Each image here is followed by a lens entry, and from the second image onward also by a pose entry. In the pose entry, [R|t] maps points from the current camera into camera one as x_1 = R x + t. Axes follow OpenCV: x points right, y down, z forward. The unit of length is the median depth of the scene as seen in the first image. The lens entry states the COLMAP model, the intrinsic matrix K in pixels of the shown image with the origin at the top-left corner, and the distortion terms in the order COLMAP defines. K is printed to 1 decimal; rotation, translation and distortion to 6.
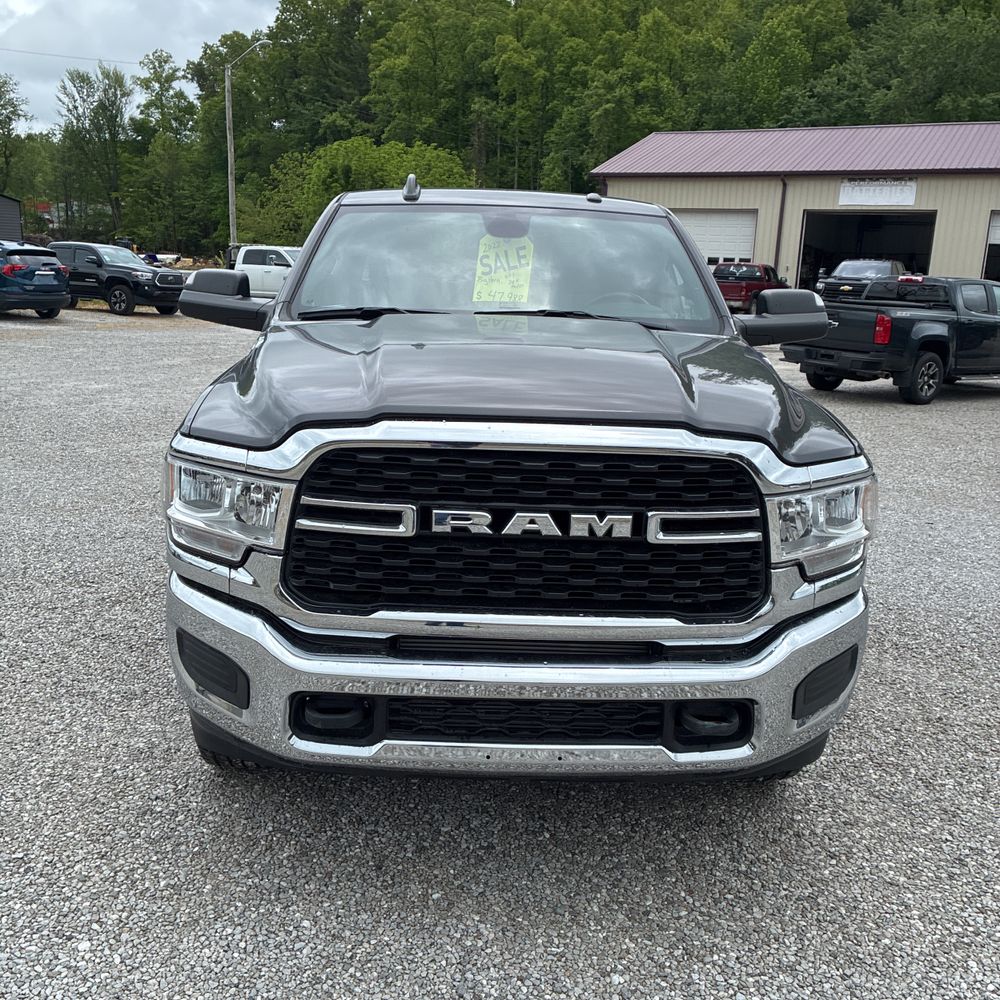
lens RADIAL K [[1040.0, 0, 479.7], [0, 1040.0, 500.6], [0, 0, 1]] dist [0.010004, 0.015748]
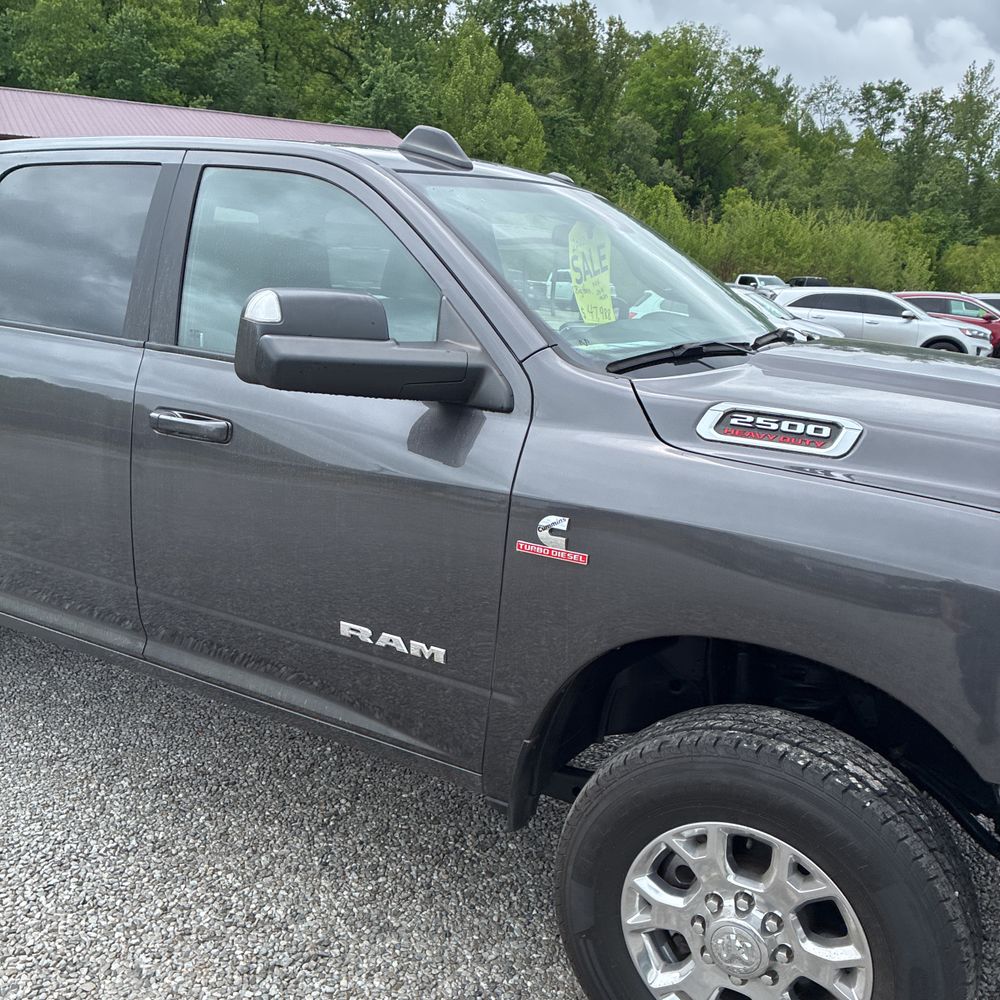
lens RADIAL K [[1026.3, 0, 499.2], [0, 1026.3, 486.2], [0, 0, 1]] dist [0.063678, -0.045761]
pose [[0.535396, -0.193977, 0.822024, -0.036372], [0.177113, 0.977415, 0.115289, -0.009813], [-0.825822, 0.083866, 0.557660, 0.037841]]
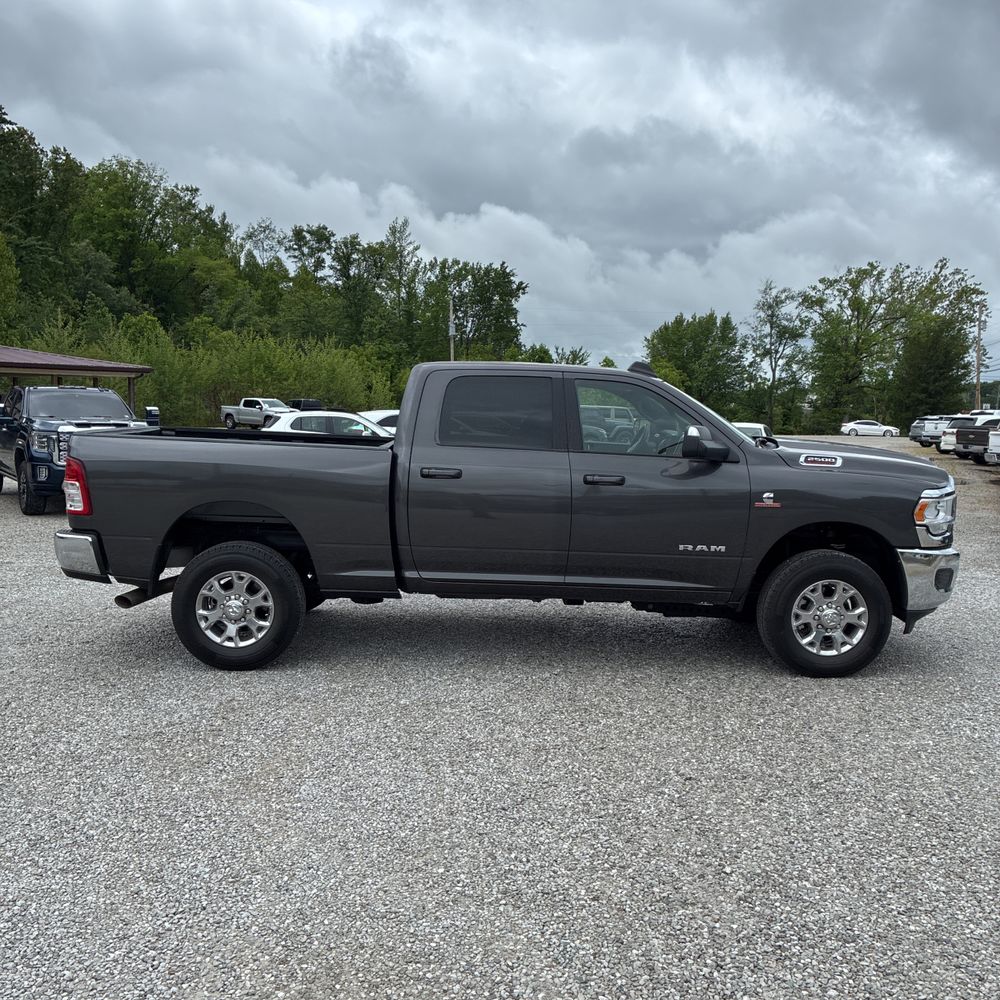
lens RADIAL K [[1032.5, 0, 500.0], [0, 1032.5, 500.0], [0, 0, 1]] dist [0.030059, -0.004705]
pose [[0.029706, -0.133592, 0.990591, -0.101393], [0.219059, 0.967807, 0.123951, -0.020971], [-0.975259, 0.213316, 0.058014, 0.069662]]
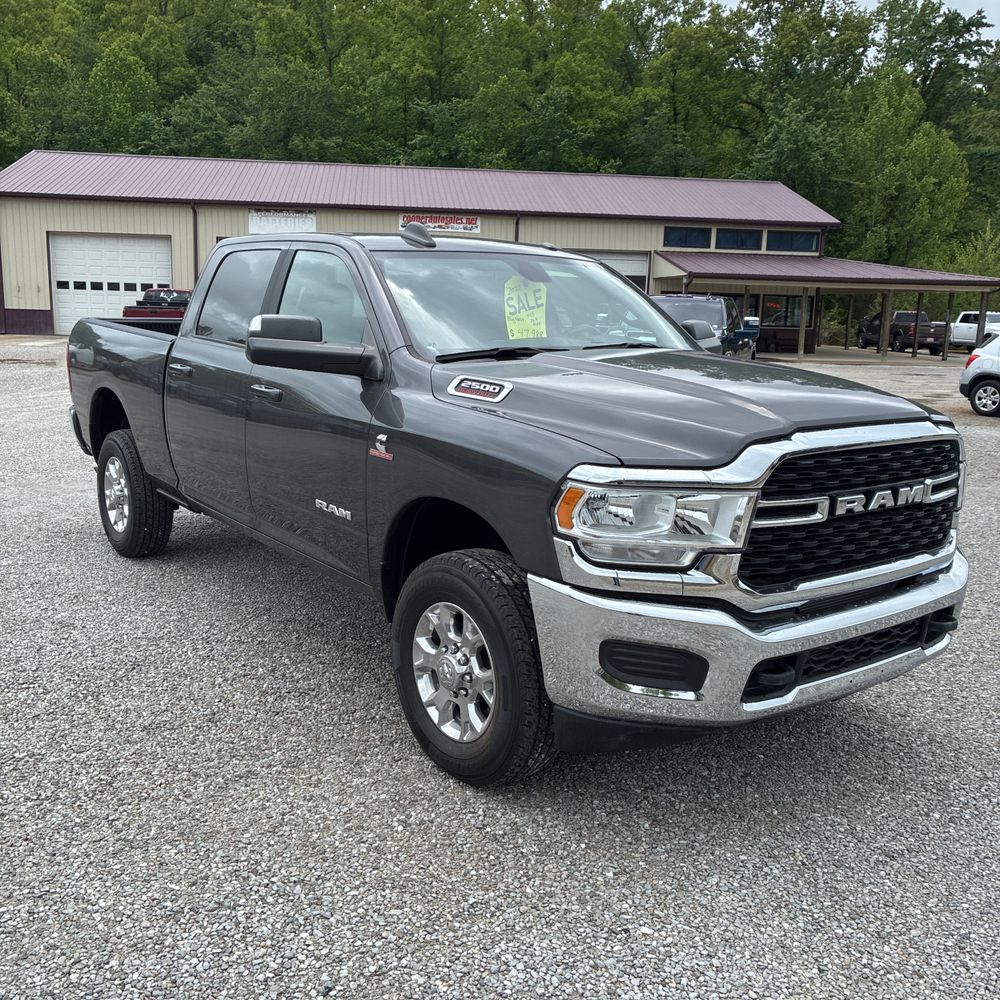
lens RADIAL K [[1034.1, 0, 497.6], [0, 1034.1, 487.7], [0, 0, 1]] dist [0.022004, 0.030314]
pose [[0.817026, -0.116552, 0.564698, -0.037988], [0.134900, 0.990815, 0.009323, -0.002492], [-0.560598, 0.068561, 0.825245, 0.005481]]
